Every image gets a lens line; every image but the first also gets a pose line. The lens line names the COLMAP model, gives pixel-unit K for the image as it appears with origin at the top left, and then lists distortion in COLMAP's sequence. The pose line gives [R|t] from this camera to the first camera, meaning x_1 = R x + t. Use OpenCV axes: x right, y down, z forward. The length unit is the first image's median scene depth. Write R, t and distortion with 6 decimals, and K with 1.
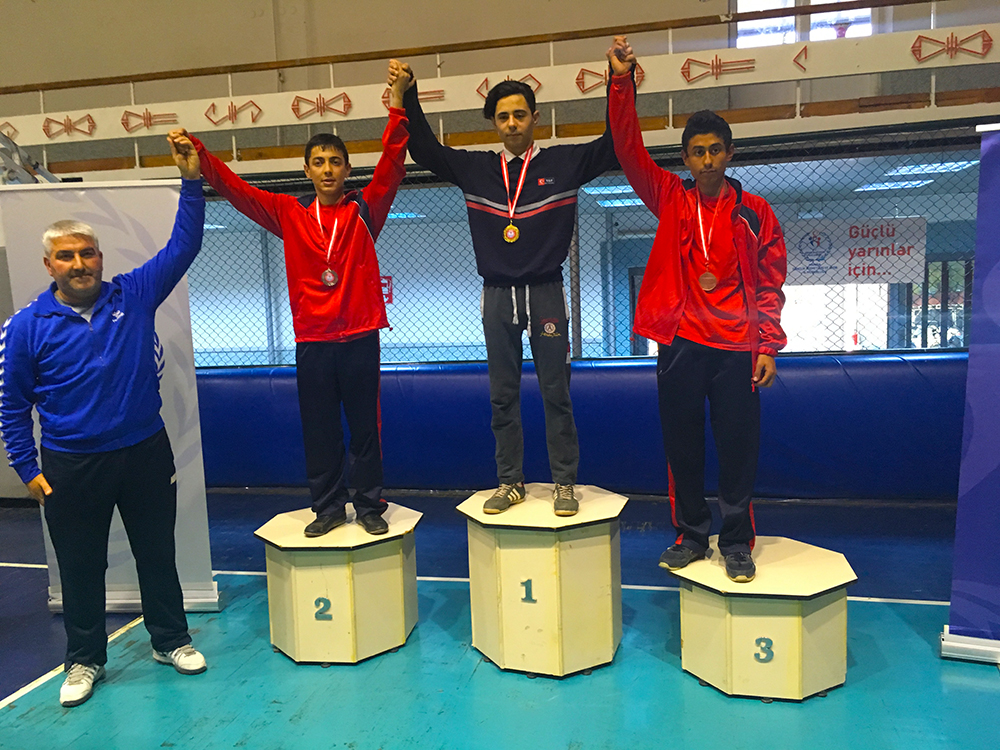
lens RADIAL K [[820.2, 0, 500.0], [0, 820.2, 375.0], [0, 0, 1]] dist [0.074689, -0.097634]
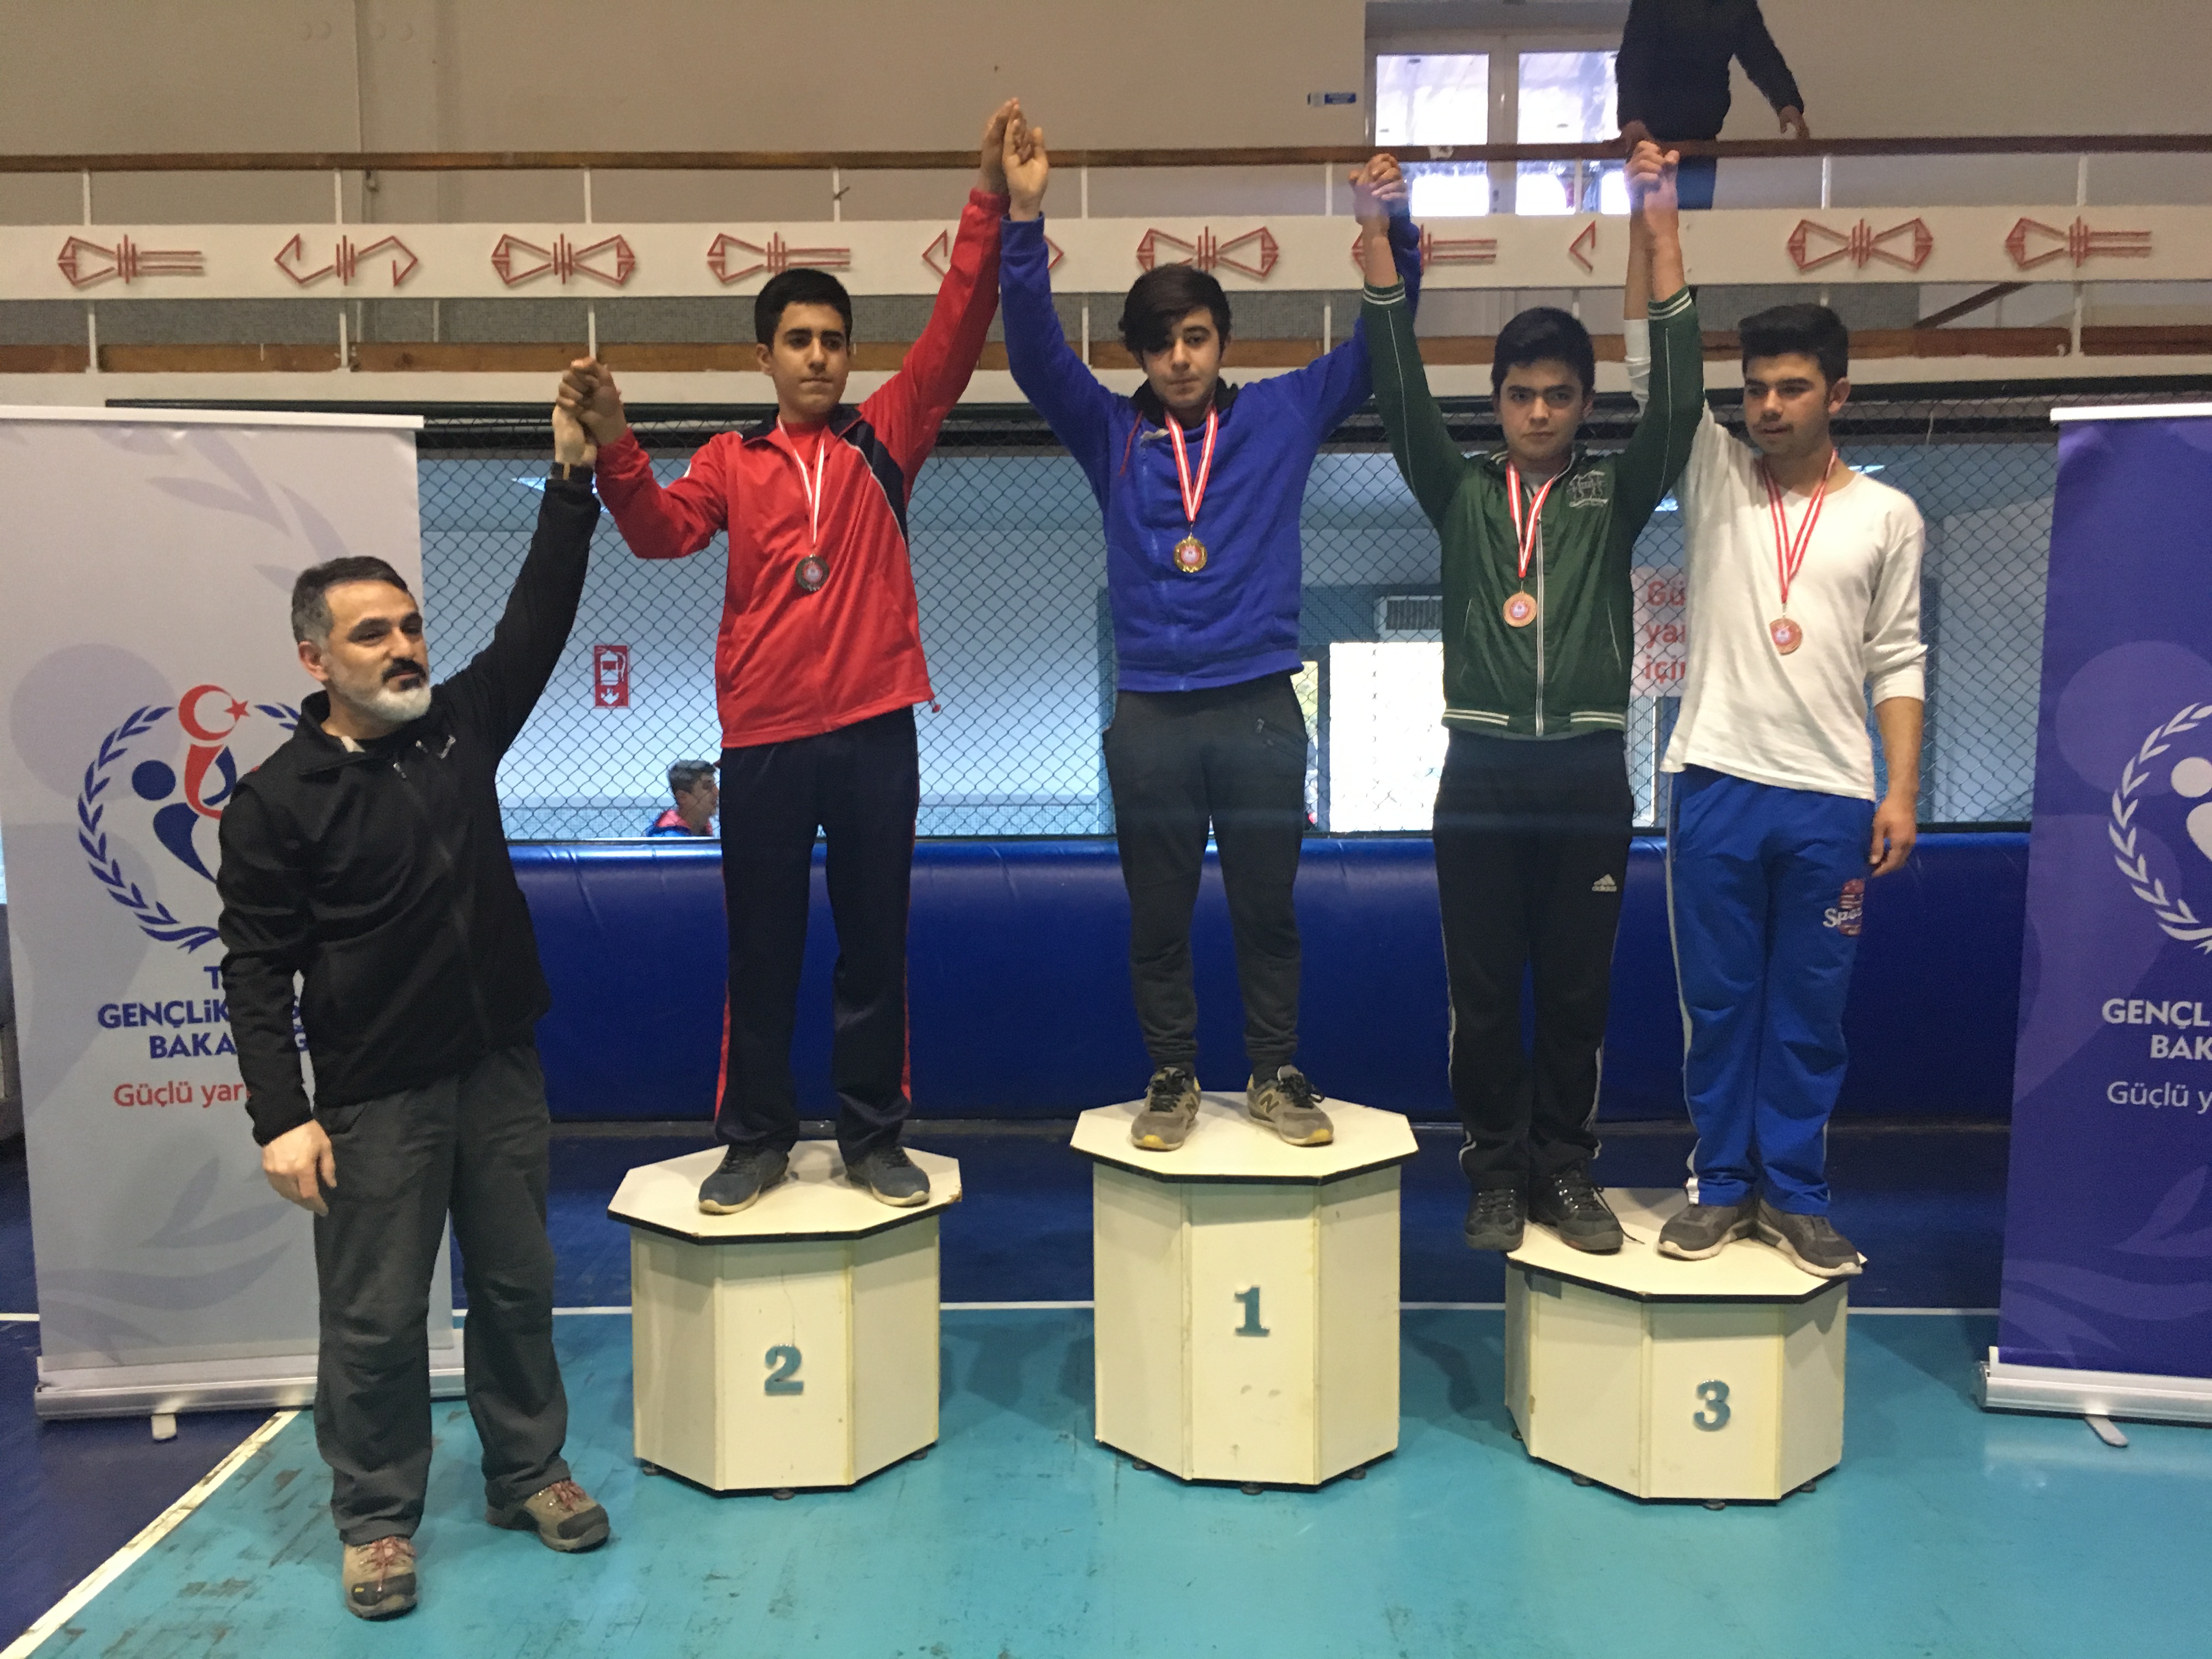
lens RADIAL K [[1814.3, 0, 1106.0], [0, 1814.3, 829.5], [0, 0, 1]] dist [0.074689, -0.097634]
pose [[0.979123, 0.014238, 0.202768, -0.239483], [-0.008988, 0.999601, -0.026790, 0.008612], [-0.203068, 0.024409, 0.978860, -0.033805]]
